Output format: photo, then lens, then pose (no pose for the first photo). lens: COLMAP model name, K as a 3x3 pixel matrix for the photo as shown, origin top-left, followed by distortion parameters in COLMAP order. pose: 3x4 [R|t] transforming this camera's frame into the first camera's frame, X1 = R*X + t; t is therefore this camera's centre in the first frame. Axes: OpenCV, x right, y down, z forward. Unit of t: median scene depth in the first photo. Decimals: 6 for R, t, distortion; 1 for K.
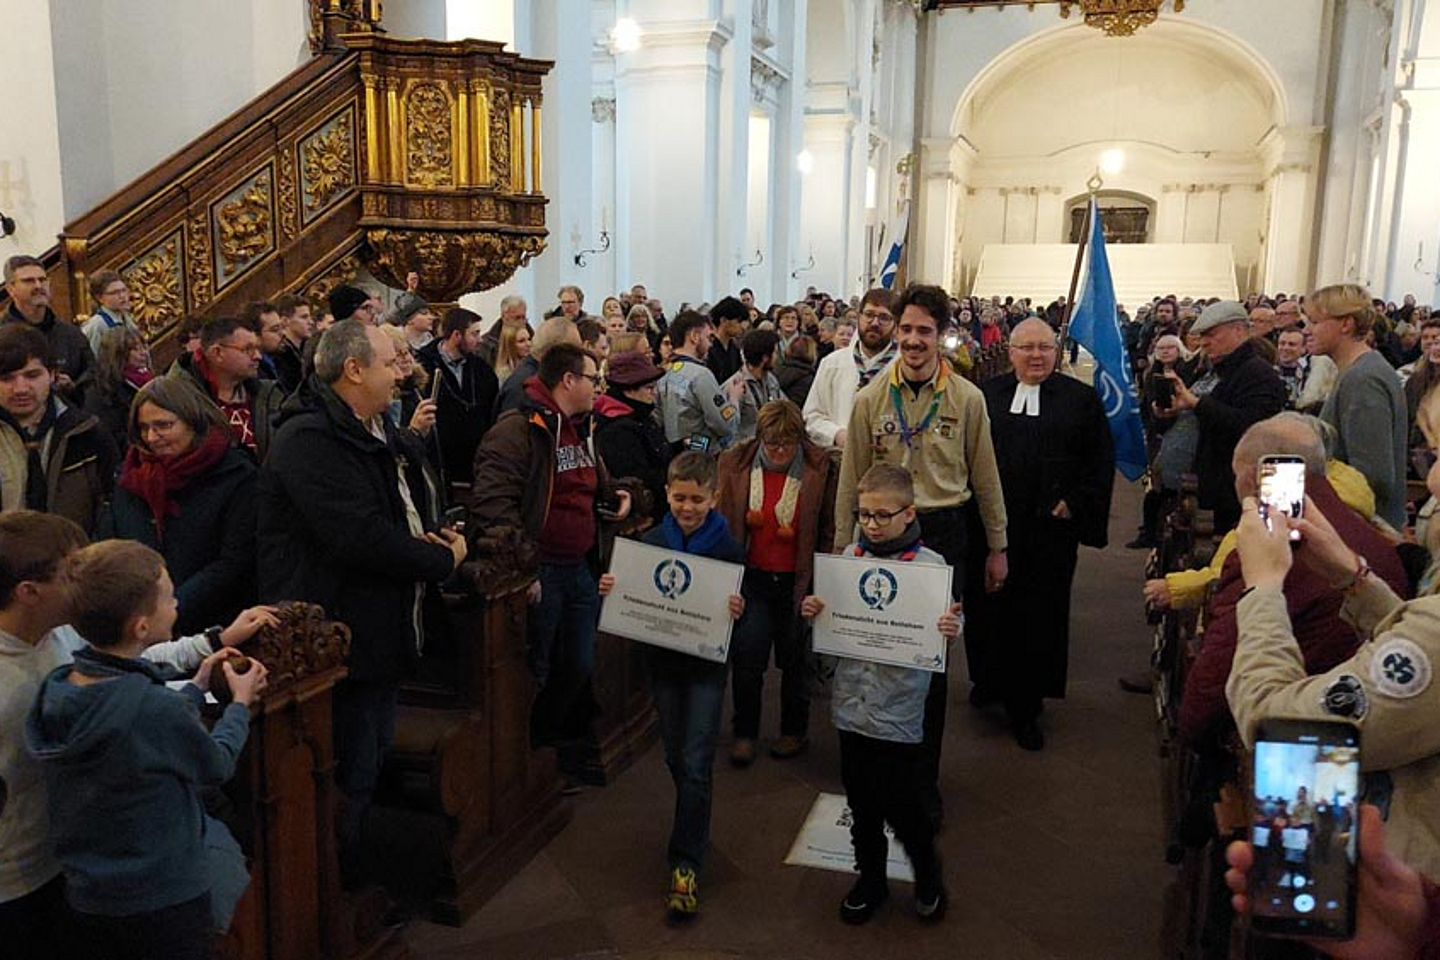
lens RADIAL K [[1247.8, 0, 713.6], [0, 1247.8, 483.0], [0, 0, 1]] dist [0.074467, -0.054779]
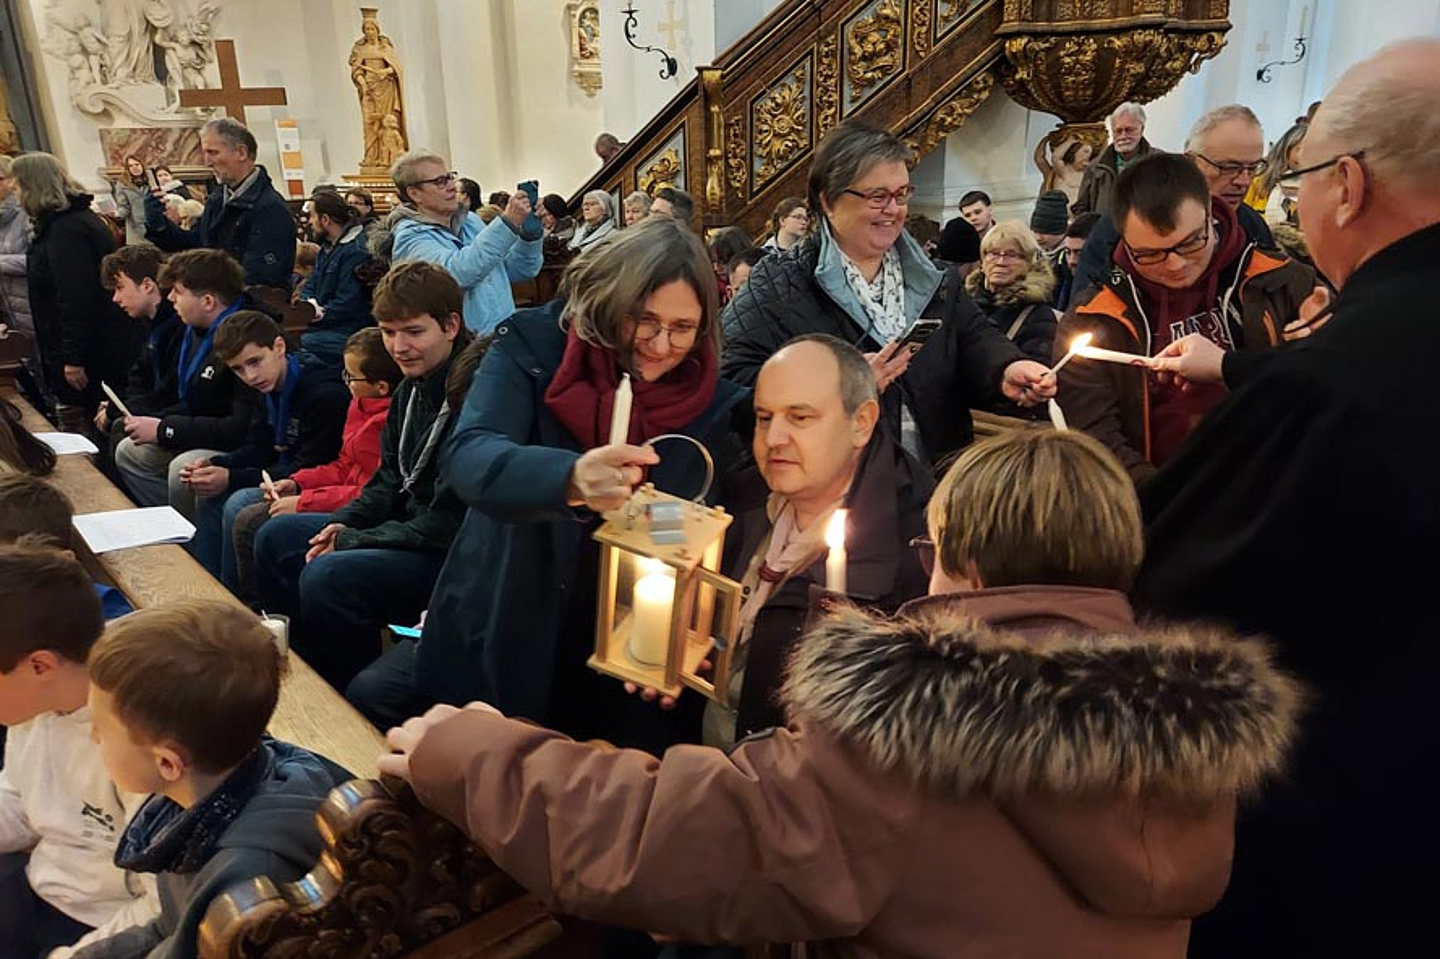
lens RADIAL K [[1059.4, 0, 711.8], [0, 1059.4, 489.9], [0, 0, 1]] dist [0.042486, -0.035327]
pose [[0.851324, 0.131375, -0.507926, -0.029835], [-0.044714, 0.982786, 0.179253, -0.016386], [0.522732, -0.129891, 0.842544, 0.227051]]
